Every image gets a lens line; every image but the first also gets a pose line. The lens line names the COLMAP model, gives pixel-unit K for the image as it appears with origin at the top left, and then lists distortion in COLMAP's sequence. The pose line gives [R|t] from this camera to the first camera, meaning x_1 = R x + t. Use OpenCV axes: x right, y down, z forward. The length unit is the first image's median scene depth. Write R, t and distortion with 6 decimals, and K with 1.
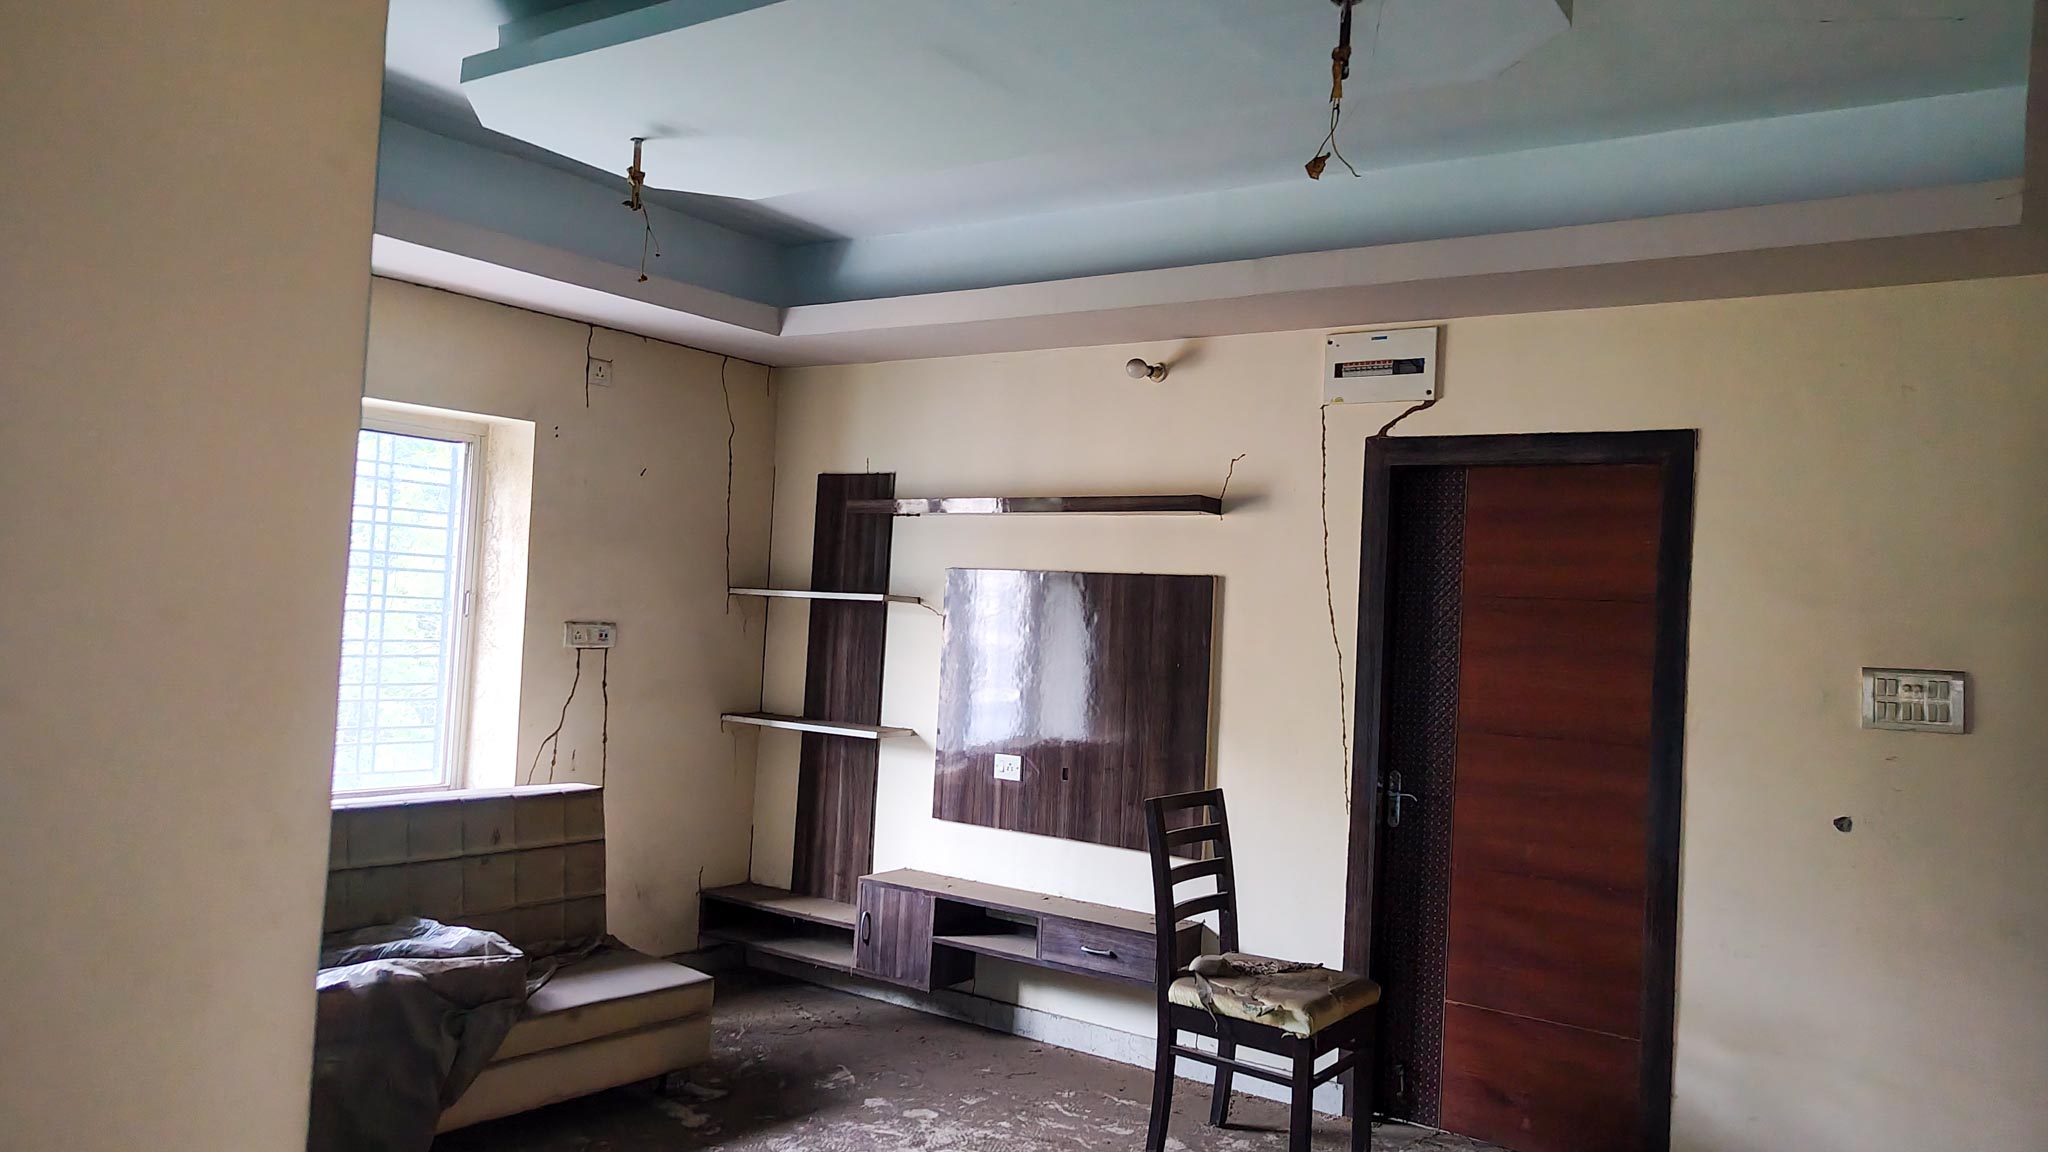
lens RADIAL K [[1458.4, 0, 1023.9], [0, 1458.4, 569.5], [0, 0, 1]] dist [0.026408, -0.019538]
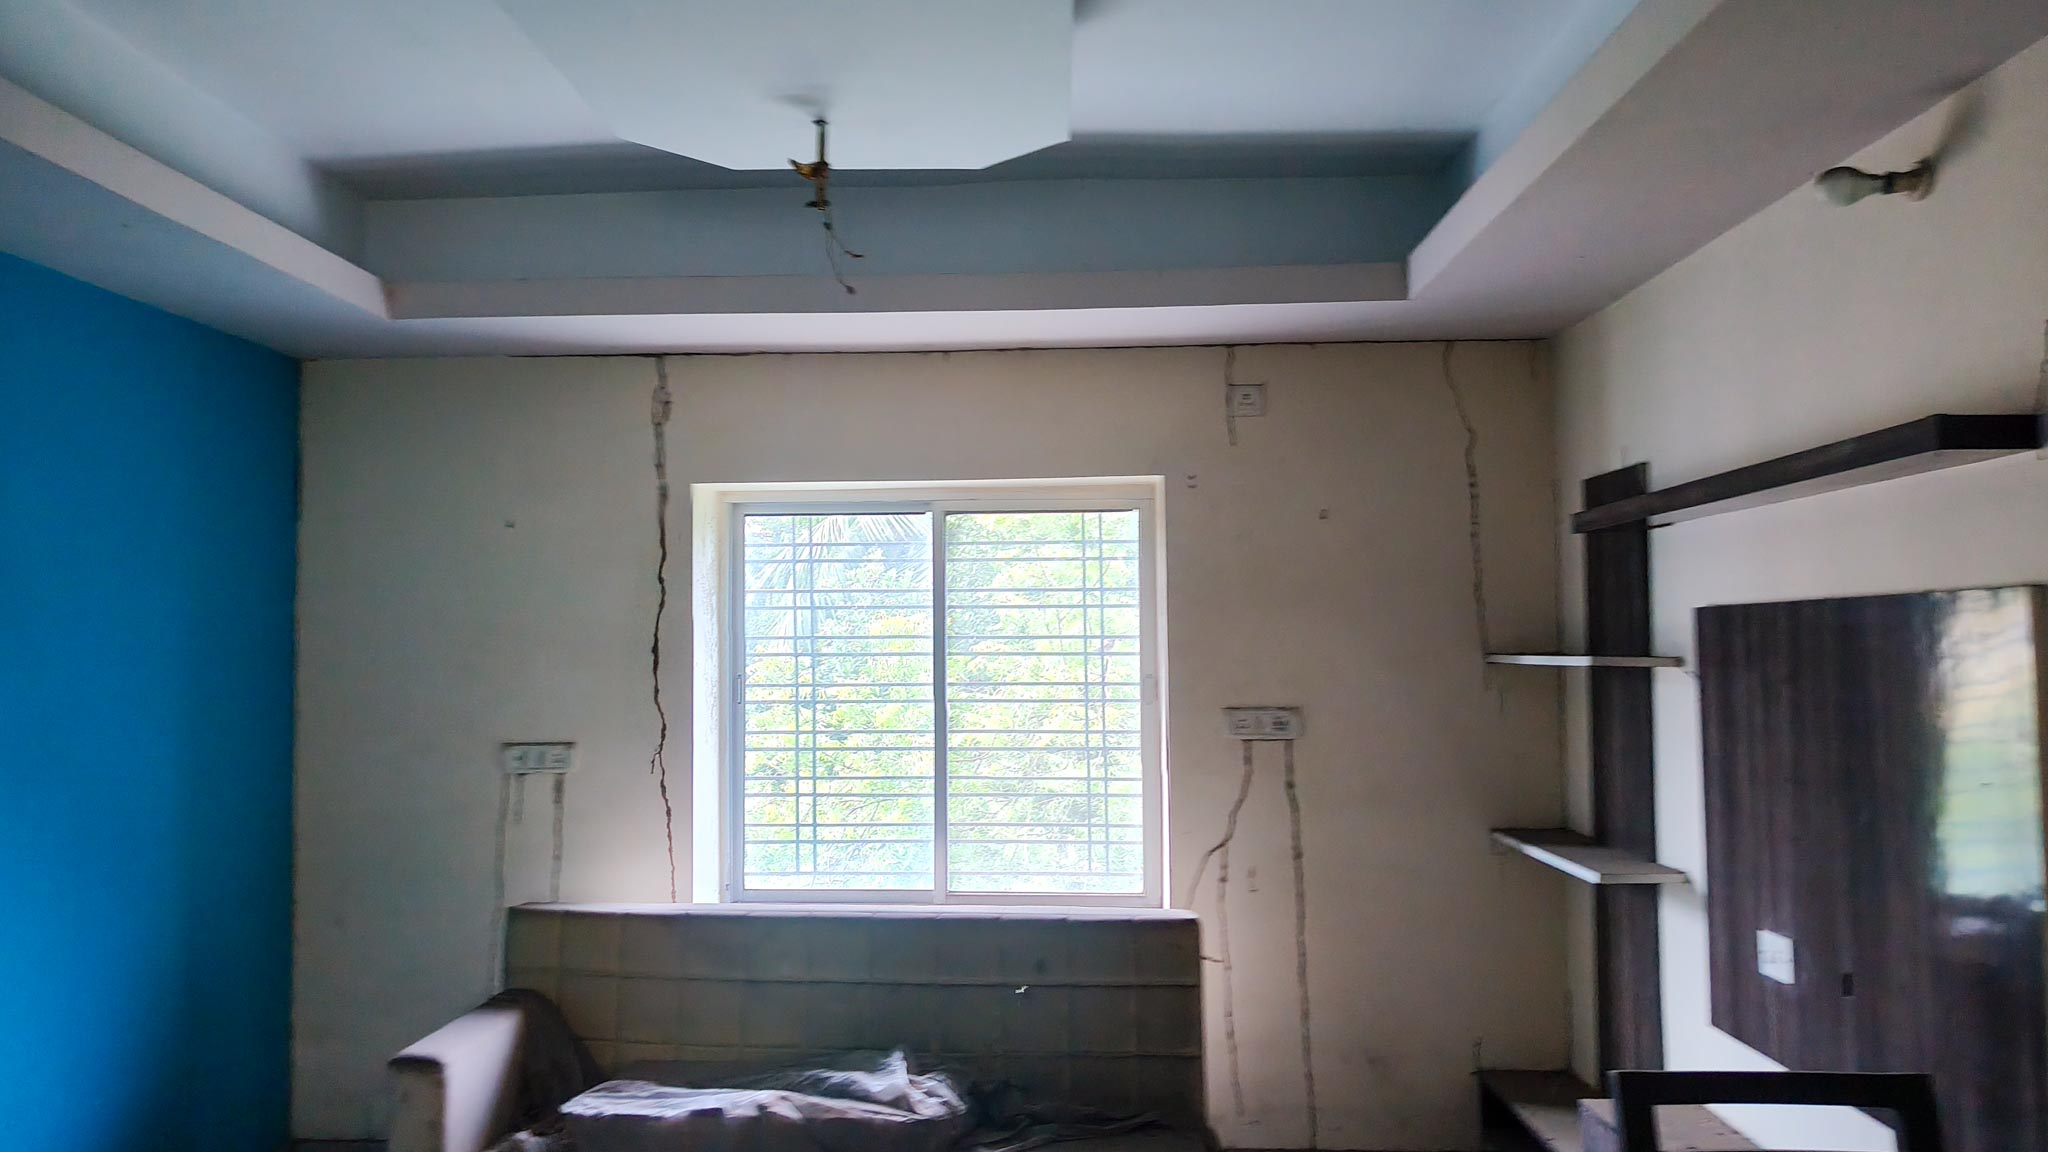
lens RADIAL K [[1458.4, 0, 1011.8], [0, 1458.4, 592.0], [0, 0, 1]] dist [0.026408, -0.019538]
pose [[0.540134, -0.084673, -0.837309, 0.346505], [0.059840, 0.996272, -0.062146, 0.015937], [0.839449, -0.016537, 0.543187, 0.498103]]
